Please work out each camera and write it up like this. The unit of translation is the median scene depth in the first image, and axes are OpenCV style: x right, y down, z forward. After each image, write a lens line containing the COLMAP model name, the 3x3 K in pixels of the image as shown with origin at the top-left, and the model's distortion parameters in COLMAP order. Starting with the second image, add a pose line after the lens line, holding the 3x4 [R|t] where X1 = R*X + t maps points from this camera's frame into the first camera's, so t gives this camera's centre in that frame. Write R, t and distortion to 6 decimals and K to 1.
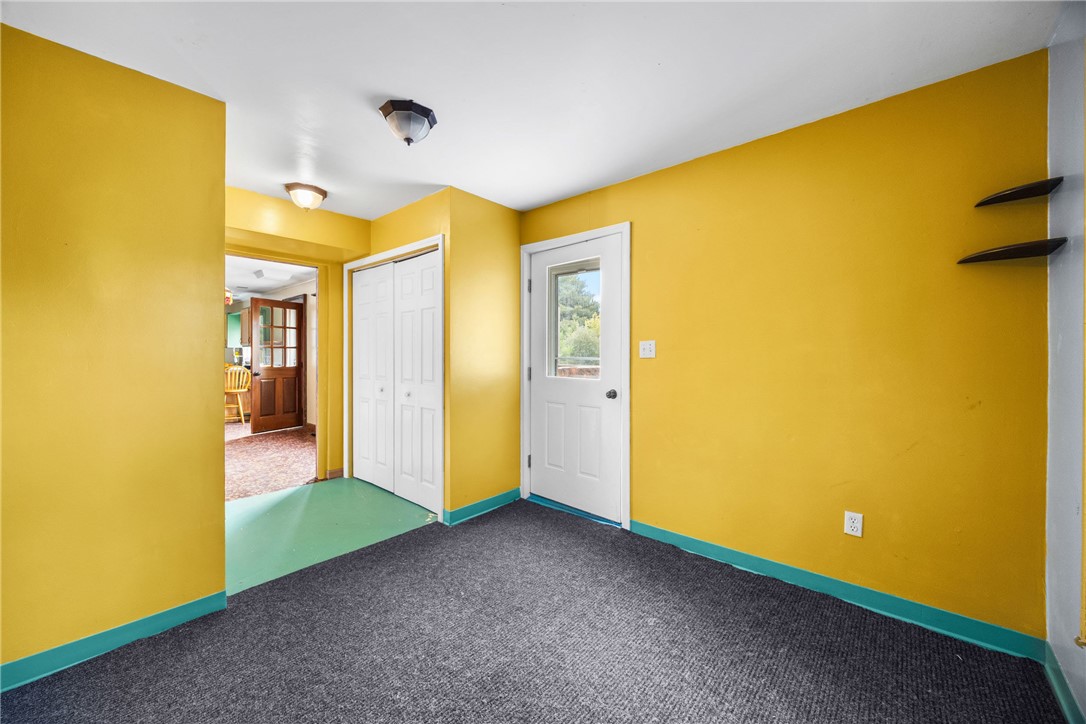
lens RADIAL K [[420.5, 0, 538.4], [0, 420.5, 354.1], [0, 0, 1]] dist [-0.004098, 0.000069]
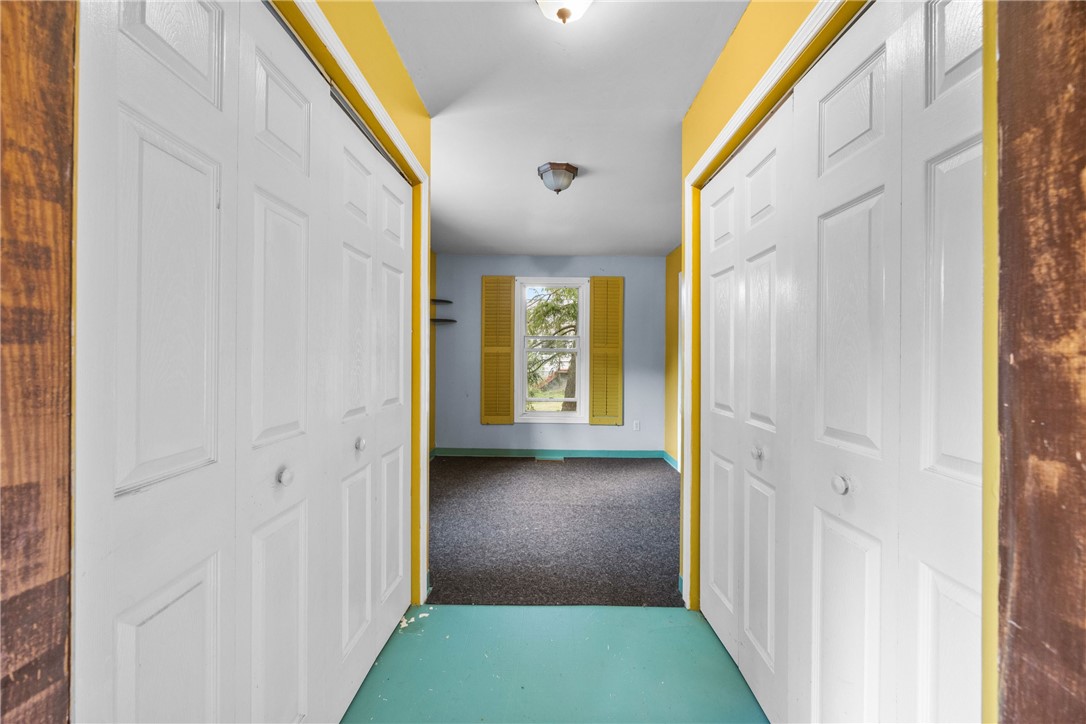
lens RADIAL K [[420.5, 0, 538.0], [0, 420.5, 356.8], [0, 0, 1]] dist [-0.004098, 0.000069]
pose [[-0.655422, -0.005925, 0.755239, -1.124134], [-0.004207, 0.999982, 0.004195, -0.003151], [-0.755251, -0.000428, -0.655436, 1.691578]]
